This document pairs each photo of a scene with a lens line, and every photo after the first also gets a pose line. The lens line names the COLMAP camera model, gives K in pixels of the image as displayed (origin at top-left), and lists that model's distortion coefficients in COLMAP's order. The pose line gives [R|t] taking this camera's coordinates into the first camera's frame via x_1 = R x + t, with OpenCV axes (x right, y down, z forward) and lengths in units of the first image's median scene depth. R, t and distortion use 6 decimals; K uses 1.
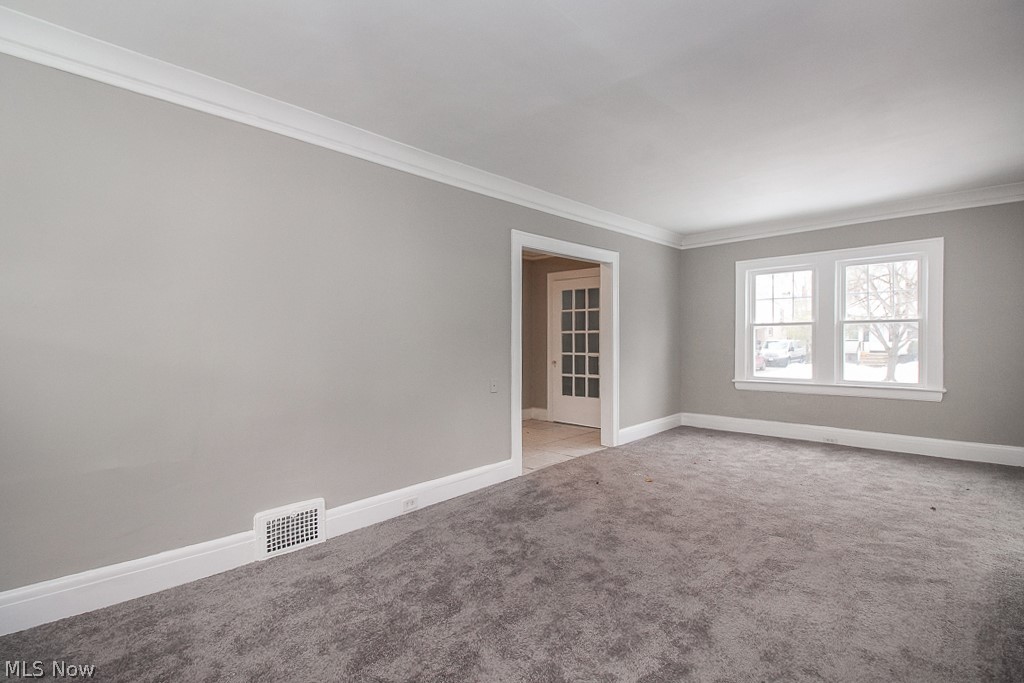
lens RADIAL K [[471.5, 0, 519.5], [0, 471.5, 355.8], [0, 0, 1]] dist [-0.001004, -0.000559]
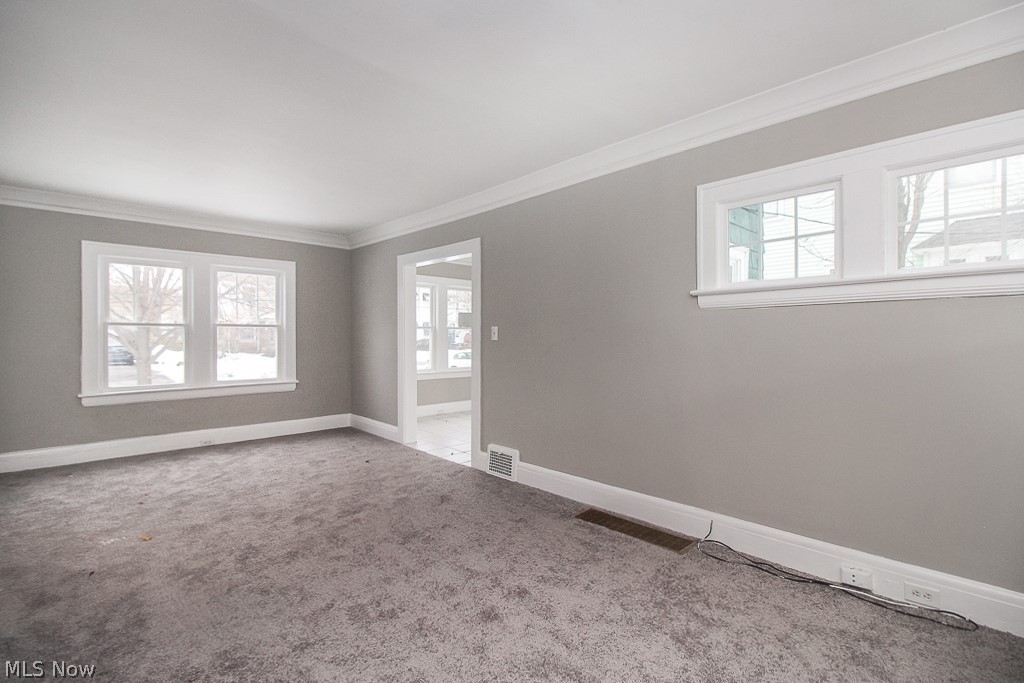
lens RADIAL K [[472.4, 0, 514.3], [0, 472.4, 330.5], [0, 0, 1]] dist [0.001427, -0.000538]
pose [[0.050077, 0.028231, 0.998346, -0.387275], [0.039044, 0.998781, -0.030201, -0.002948], [-0.997982, 0.040492, 0.048914, 0.375571]]
